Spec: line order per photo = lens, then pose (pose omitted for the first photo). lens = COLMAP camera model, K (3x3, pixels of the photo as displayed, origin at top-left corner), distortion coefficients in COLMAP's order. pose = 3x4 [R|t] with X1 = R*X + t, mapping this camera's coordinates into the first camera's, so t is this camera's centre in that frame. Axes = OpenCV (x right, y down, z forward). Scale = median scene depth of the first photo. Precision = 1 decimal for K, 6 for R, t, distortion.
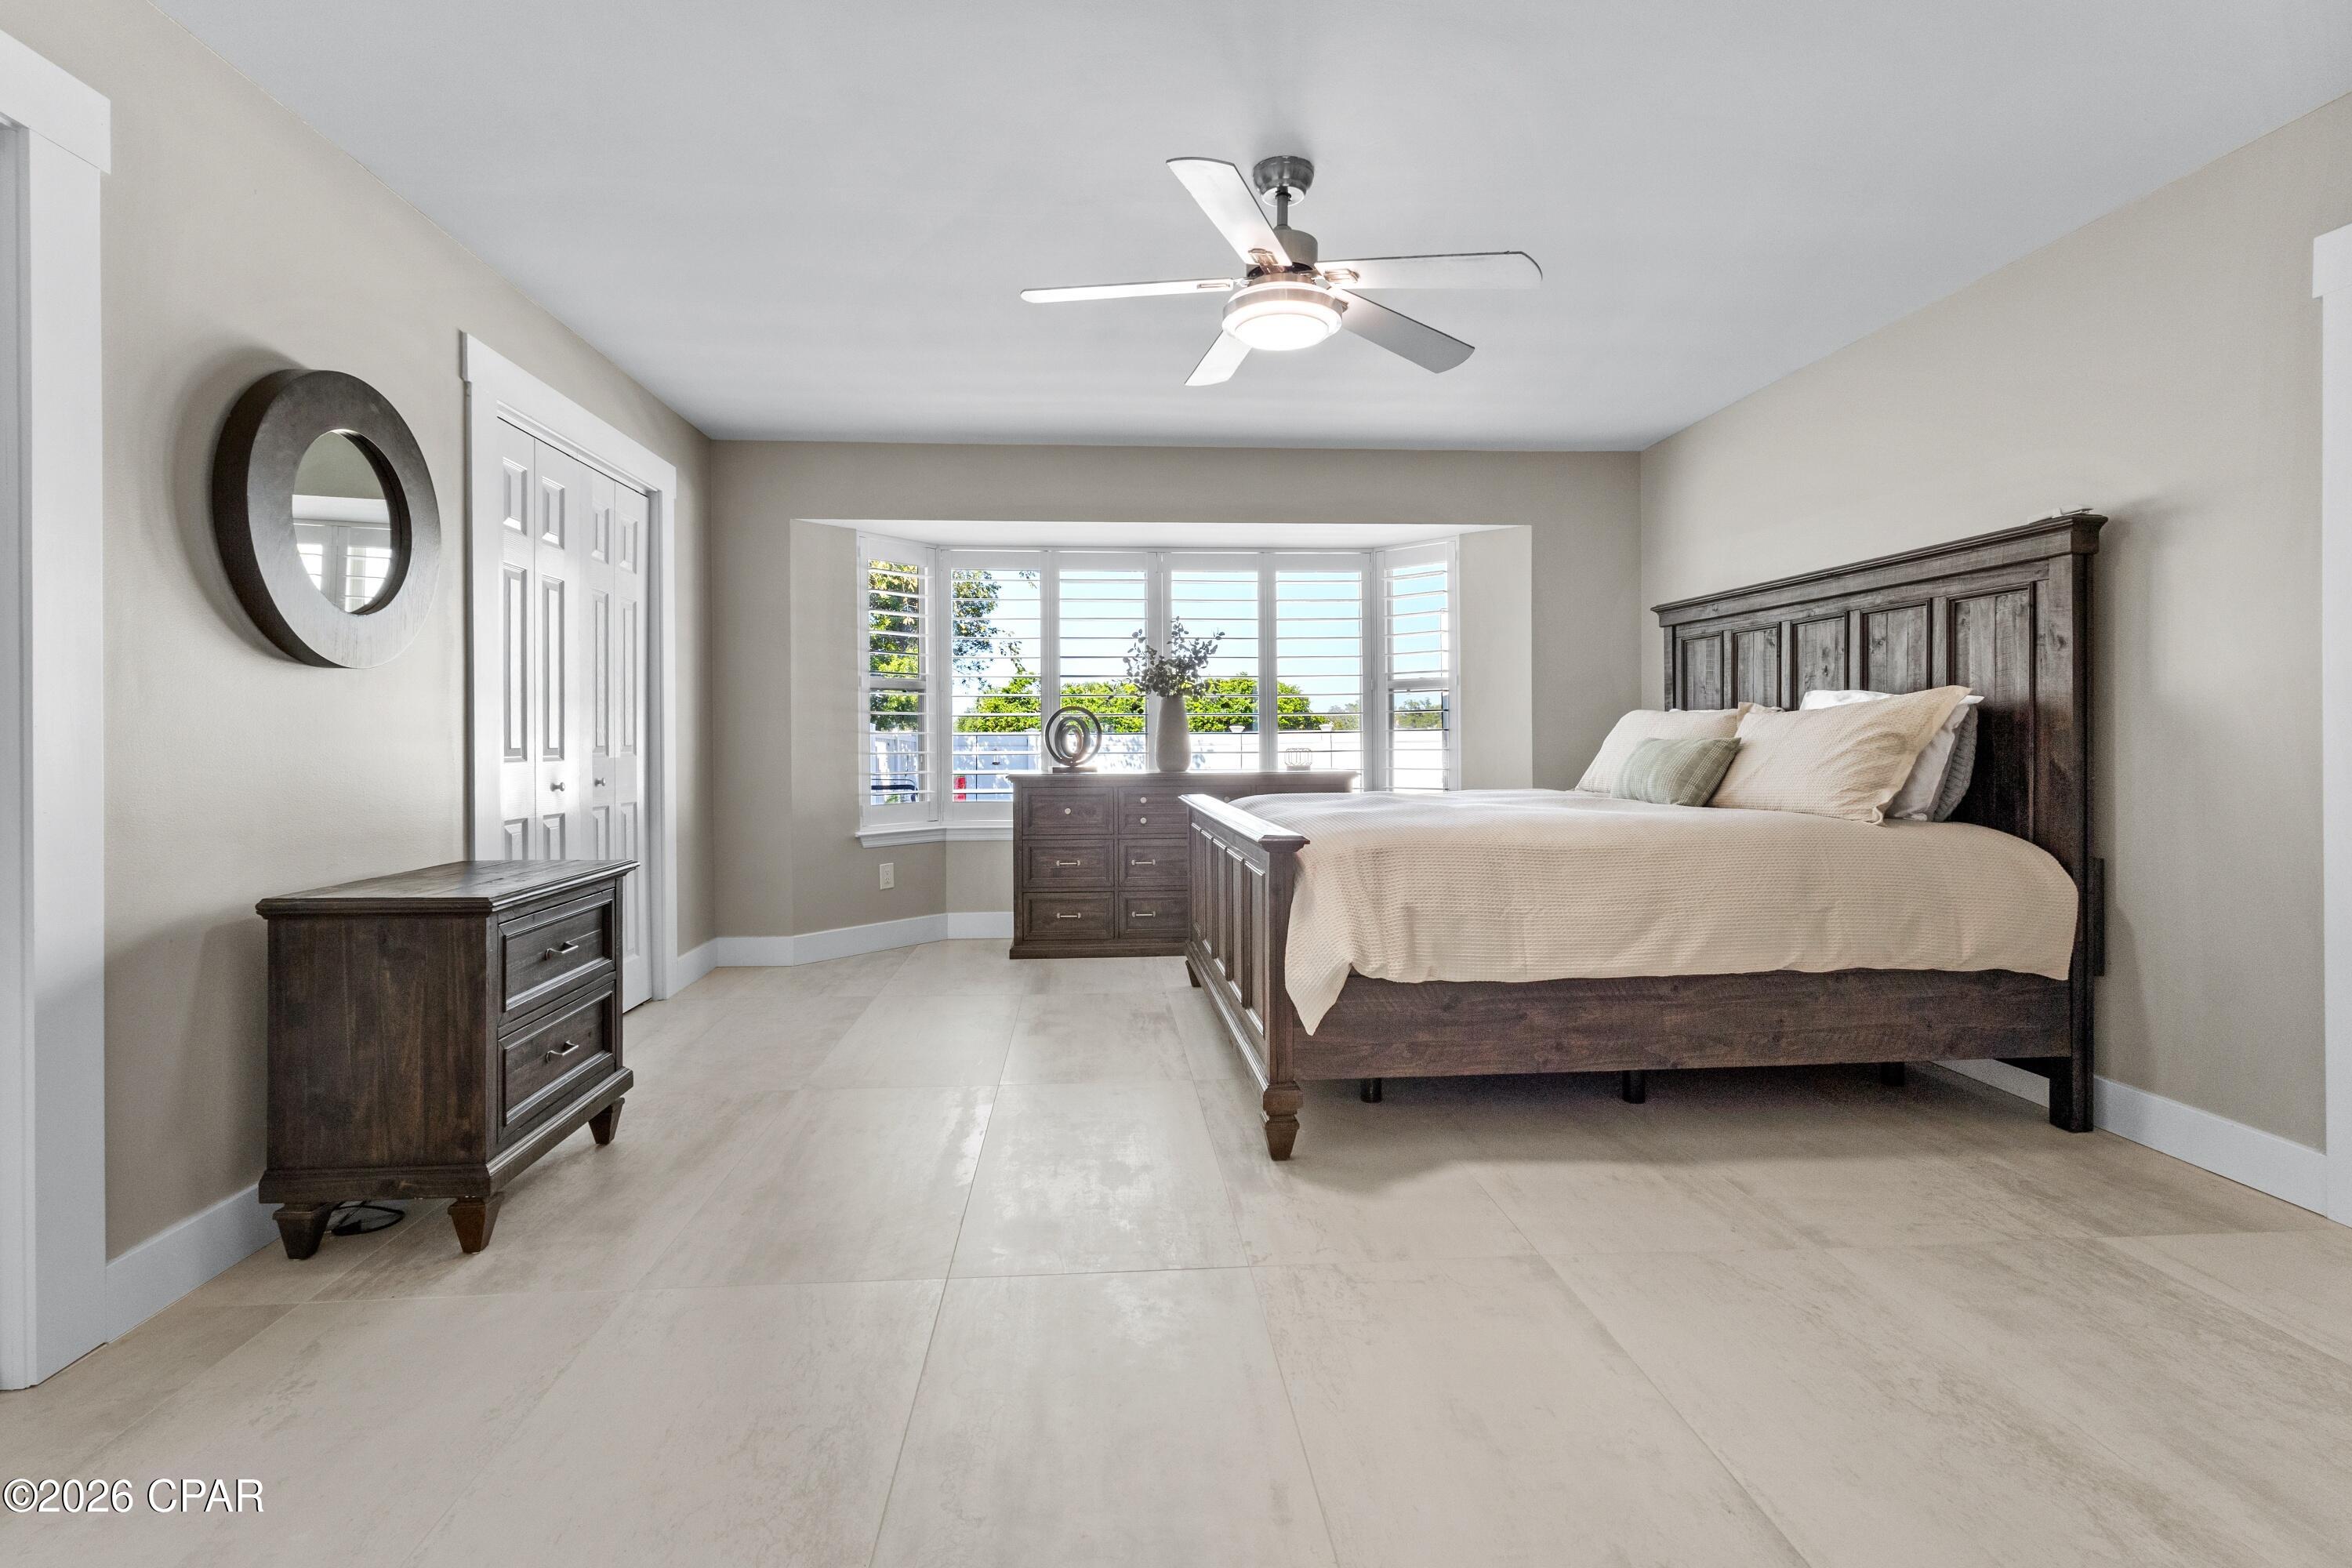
lens RADIAL K [[1095.2, 0, 1171.6], [0, 1095.2, 730.7], [0, 0, 1]] dist [-0.000056, 0.001160]
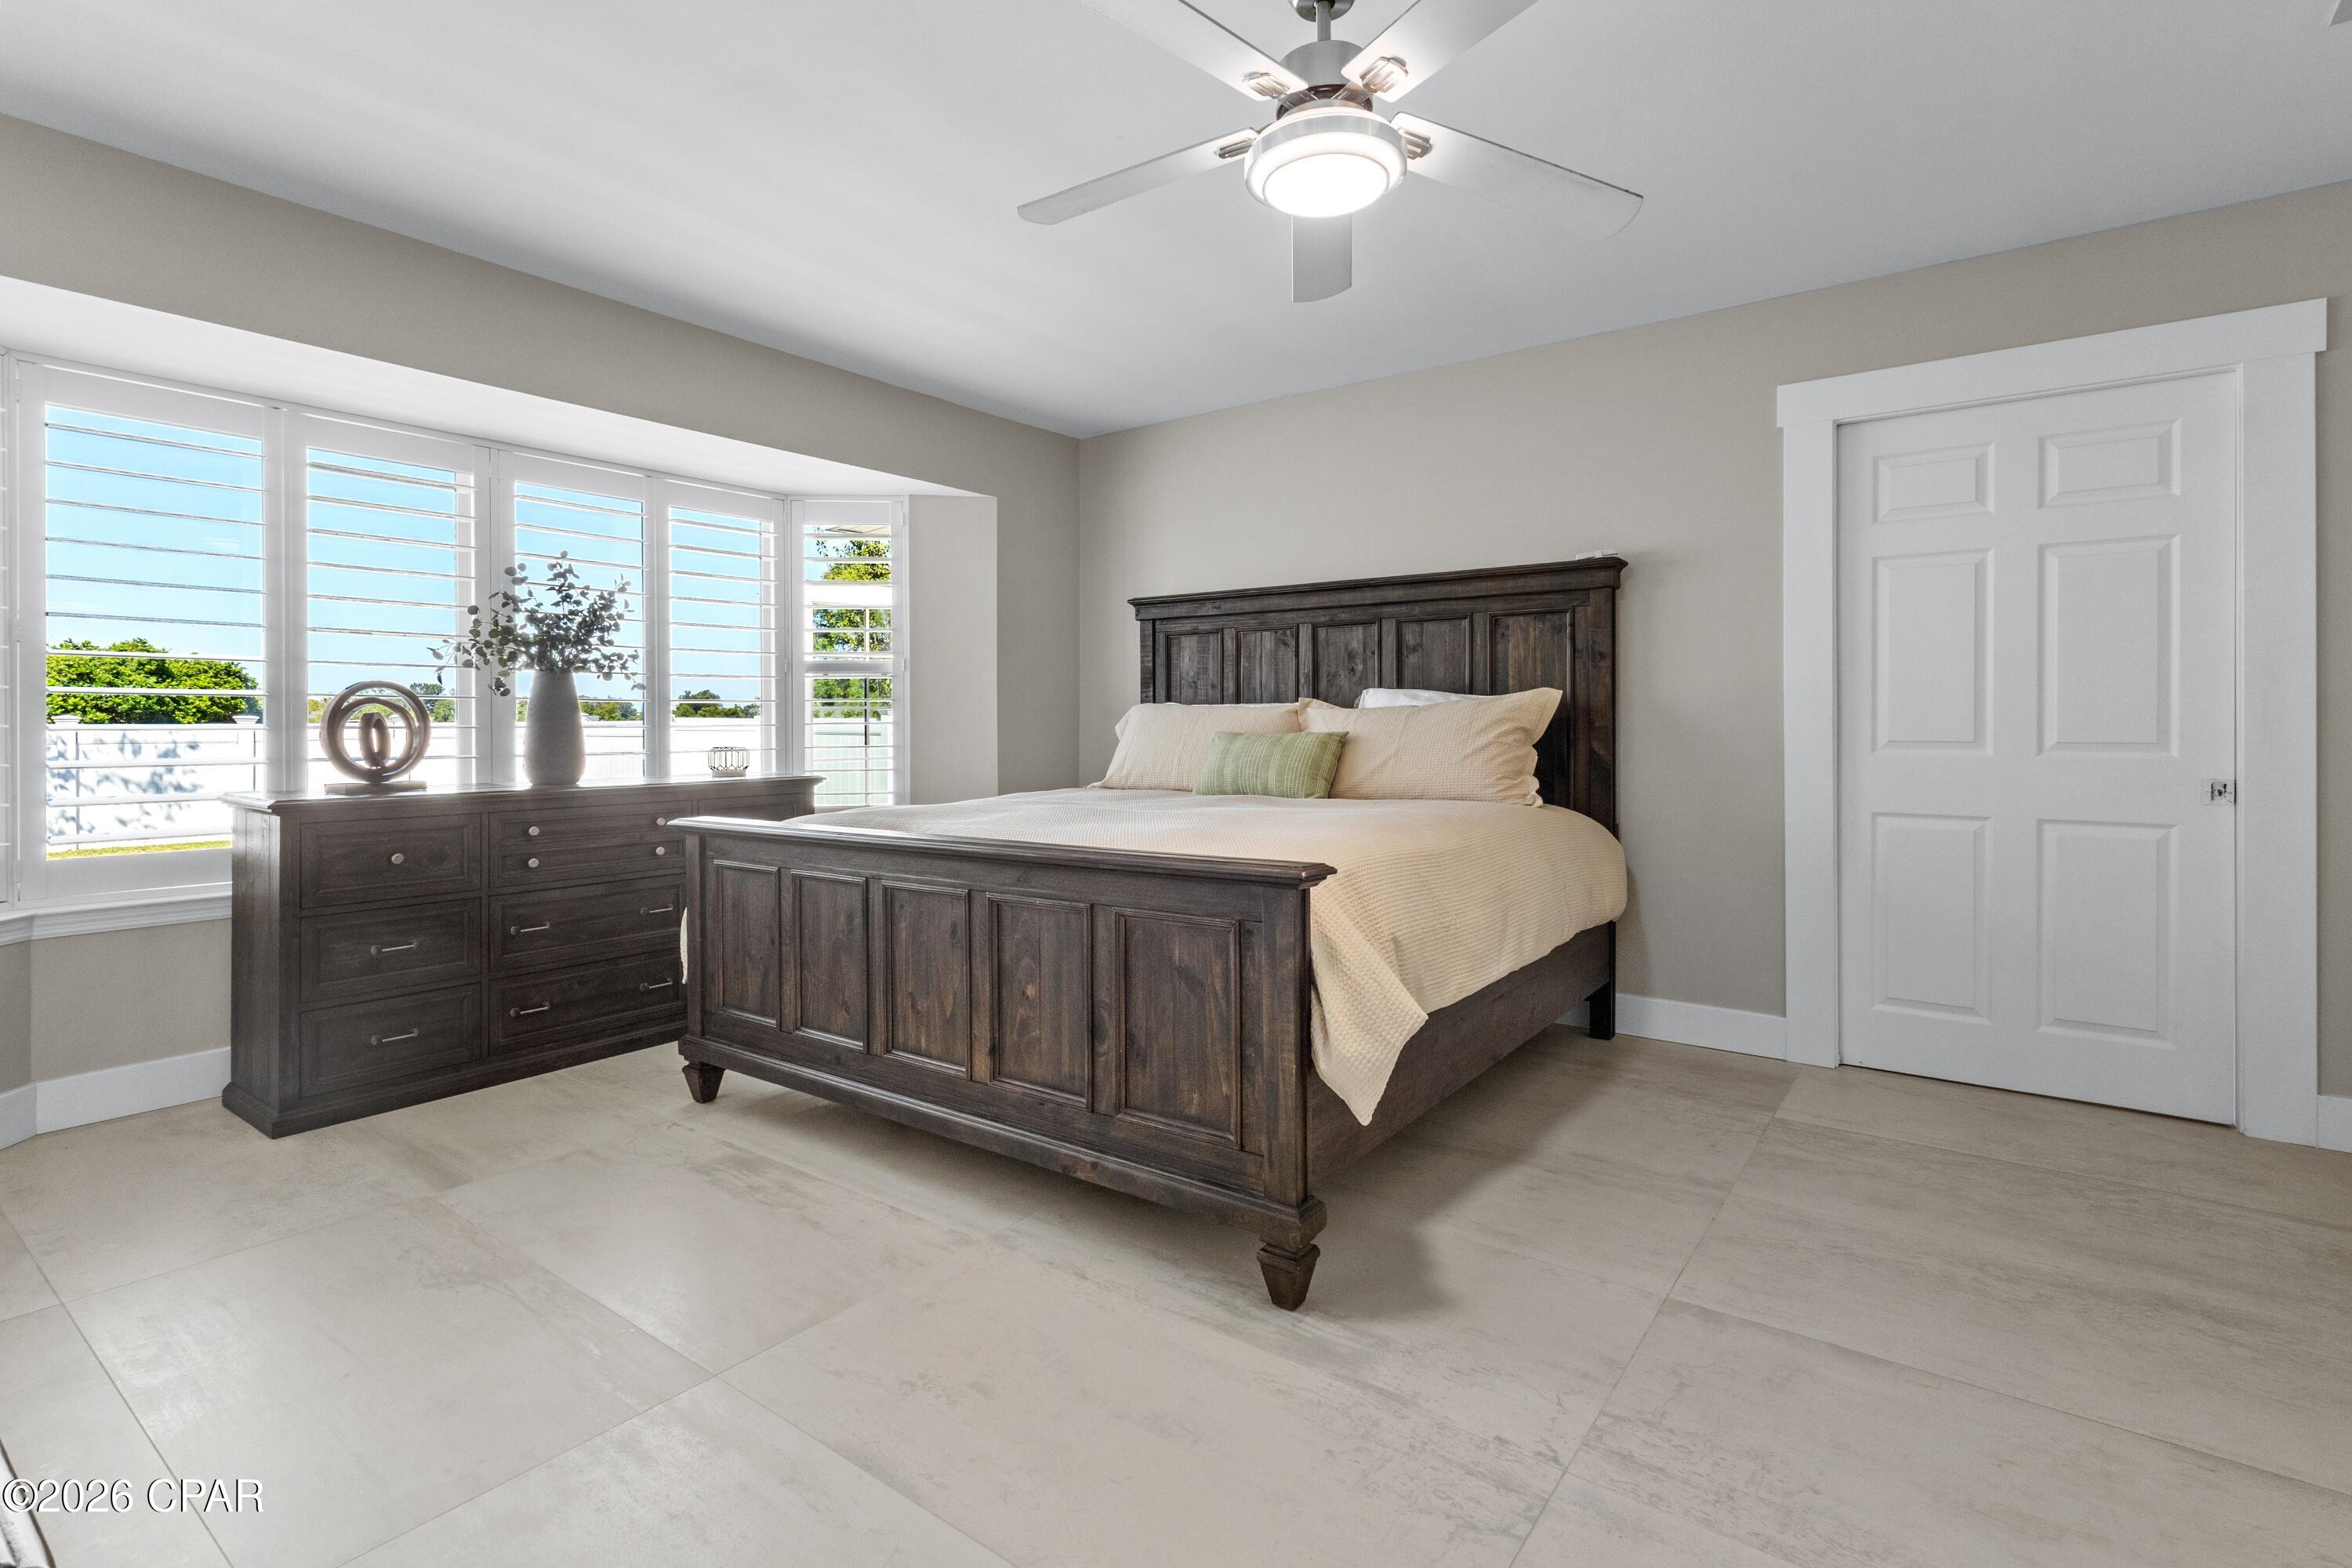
lens RADIAL K [[1095.2, 0, 1171.6], [0, 1095.2, 730.7], [0, 0, 1]] dist [-0.000056, 0.001160]
pose [[0.657996, -0.001593, 0.753019, -0.399196], [-0.003027, 0.999984, 0.004761, 0.000883], [-0.753015, -0.005412, 0.657981, 0.454256]]
